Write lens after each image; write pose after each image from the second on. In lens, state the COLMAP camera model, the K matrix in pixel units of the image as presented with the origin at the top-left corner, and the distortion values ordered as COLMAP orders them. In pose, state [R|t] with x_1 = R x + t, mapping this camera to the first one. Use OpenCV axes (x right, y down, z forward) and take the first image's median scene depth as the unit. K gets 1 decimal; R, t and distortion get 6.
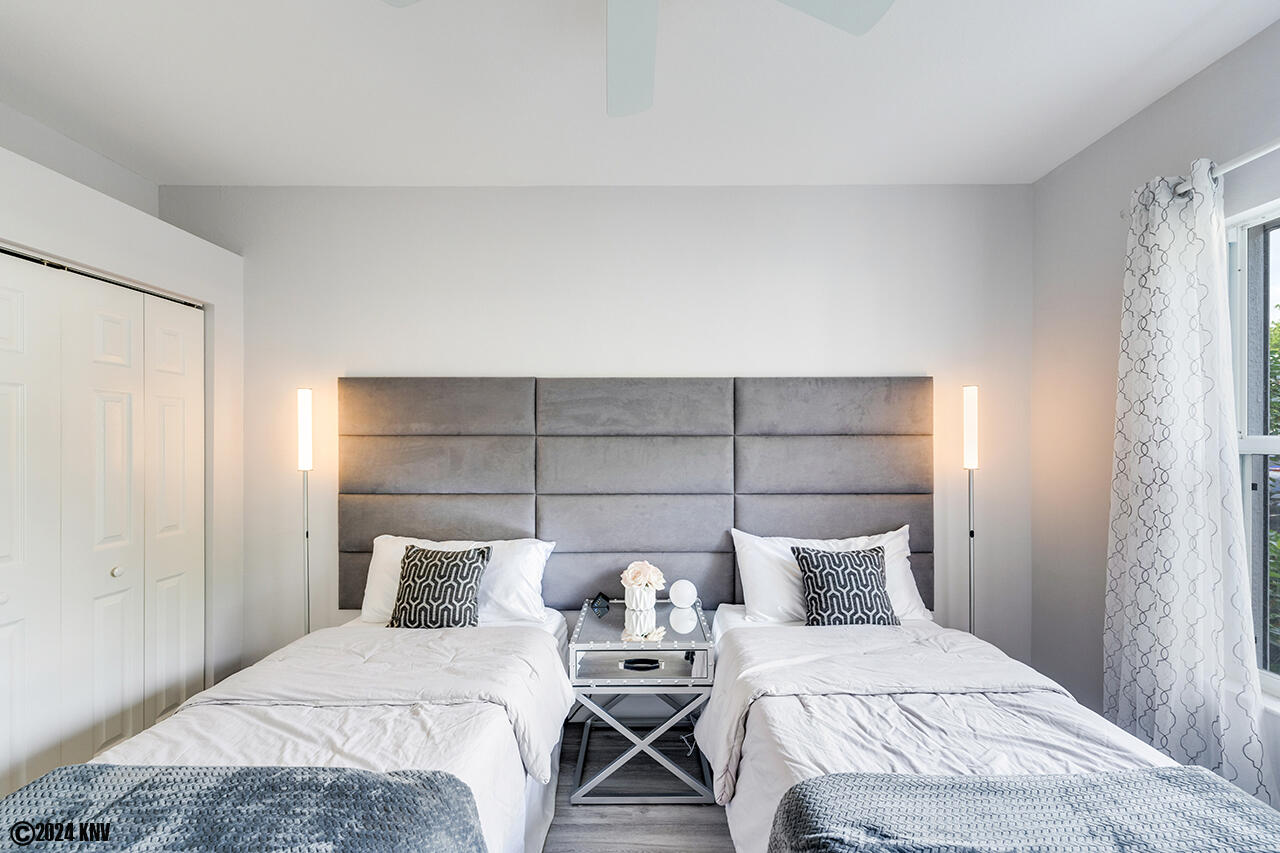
lens RADIAL K [[524.2, 0, 651.3], [0, 524.2, 443.4], [0, 0, 1]] dist [0.000790, -0.000280]
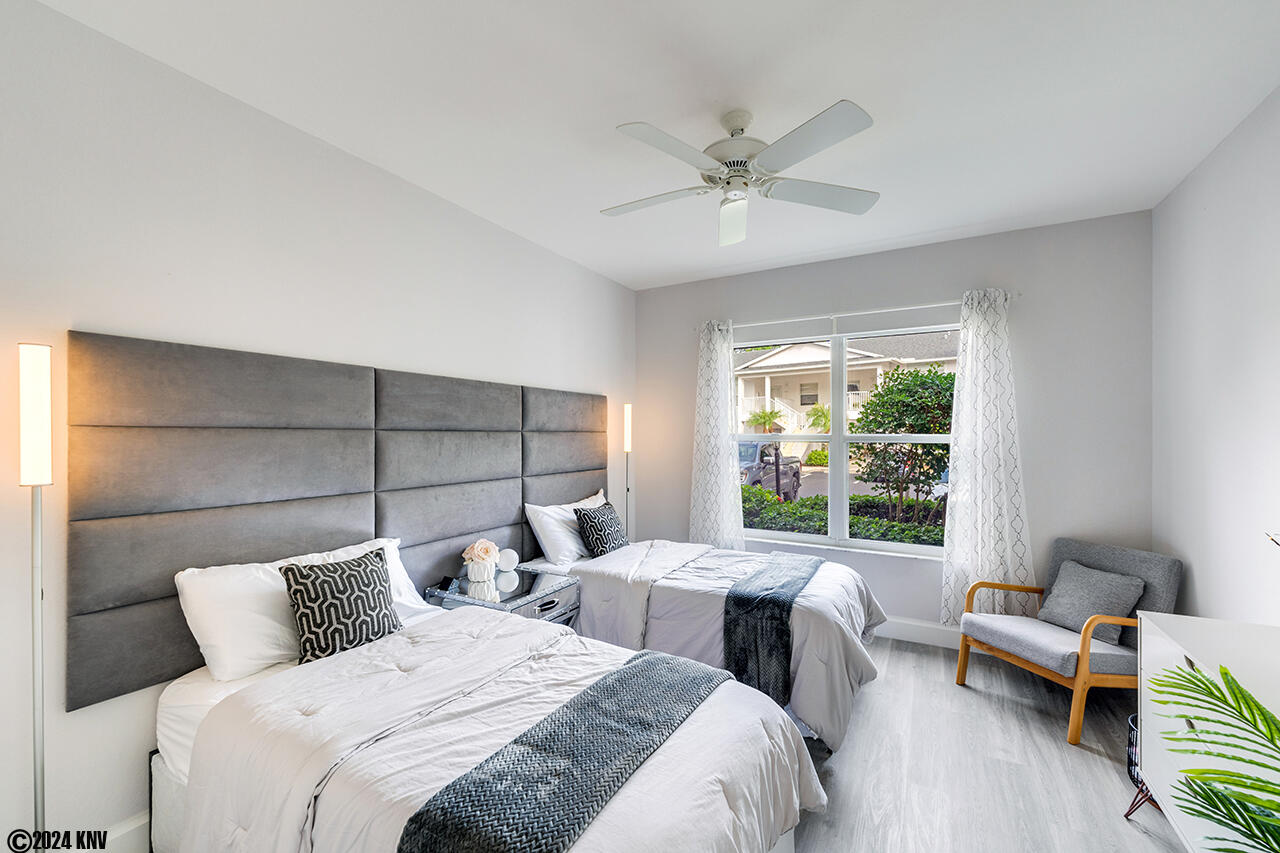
lens RADIAL K [[527.1, 0, 648.2], [0, 527.1, 434.6], [0, 0, 1]] dist [0.000674, -0.000317]
pose [[0.470115, 0.003101, 0.882600, -0.836072], [0.005608, 0.999963, -0.006501, 0.003310], [-0.882587, 0.008006, 0.470080, 0.123496]]
